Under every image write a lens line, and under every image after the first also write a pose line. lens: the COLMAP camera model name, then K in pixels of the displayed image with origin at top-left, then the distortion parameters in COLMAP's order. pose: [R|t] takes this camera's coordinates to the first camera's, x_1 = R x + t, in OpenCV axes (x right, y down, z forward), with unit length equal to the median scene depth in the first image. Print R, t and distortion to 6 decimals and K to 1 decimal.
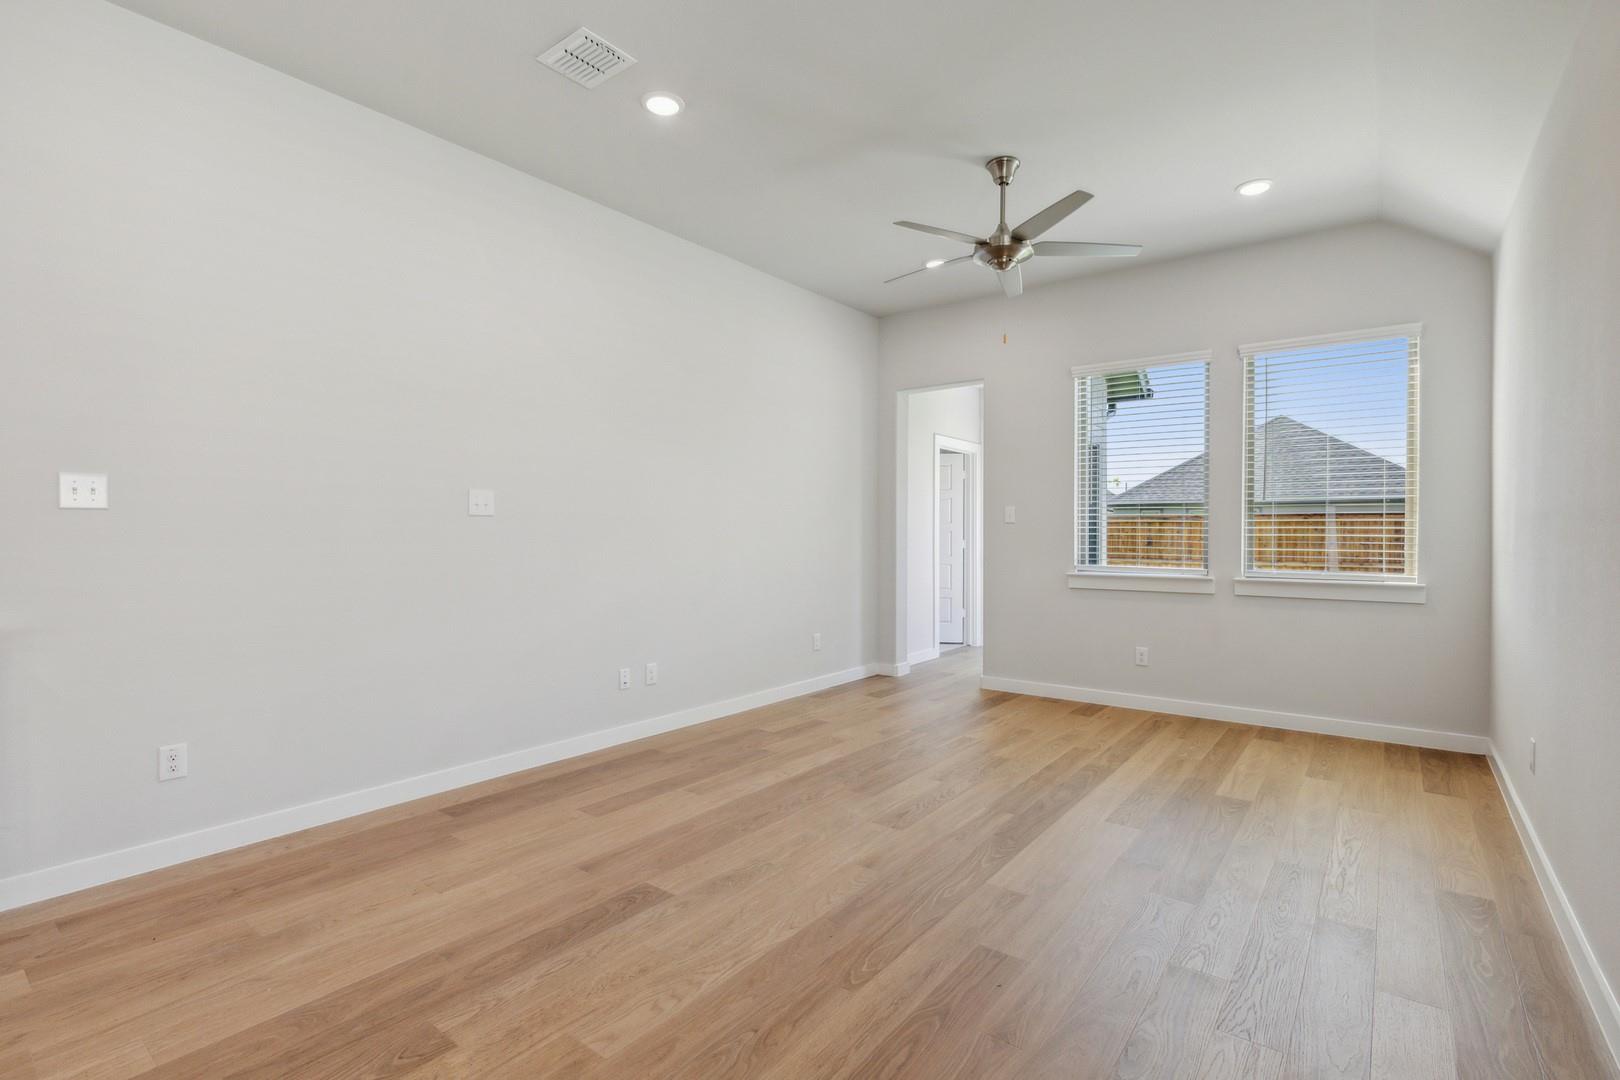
lens RADIAL K [[758.2, 0, 815.0], [0, 758.2, 538.1], [0, 0, 1]] dist [-0.007893, 0.000174]
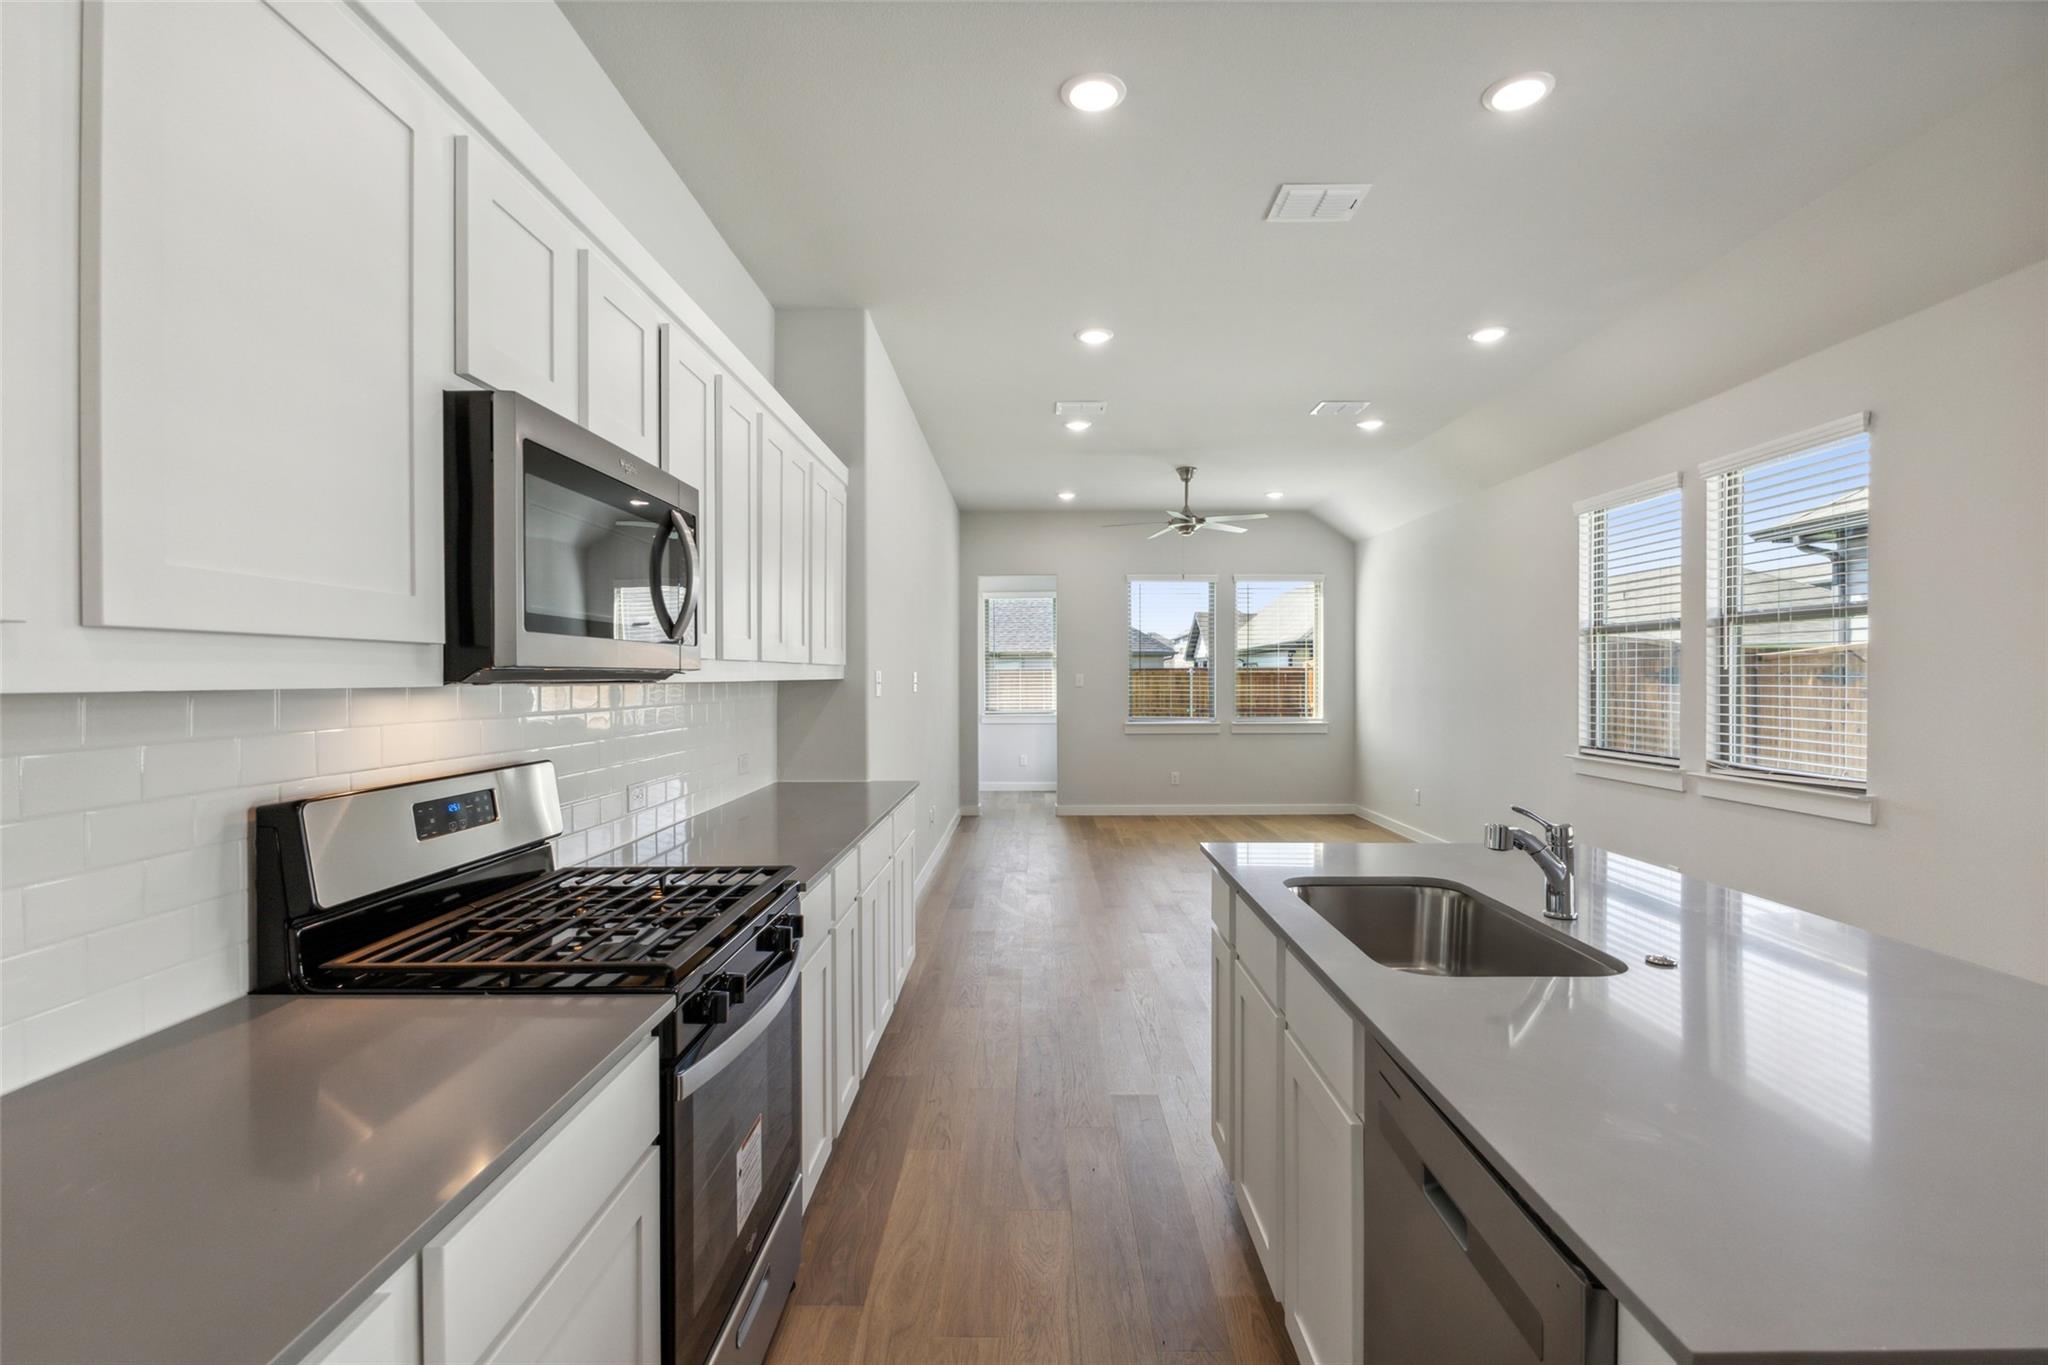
lens RADIAL K [[958.6, 0, 1030.4], [0, 958.6, 680.1], [0, 0, 1]] dist [-0.007893, 0.000174]
pose [[0.796857, -0.005376, 0.604144, -1.185779], [0.008178, 0.999965, -0.001888, -0.043238], [-0.604112, 0.006445, 0.796873, -0.401465]]
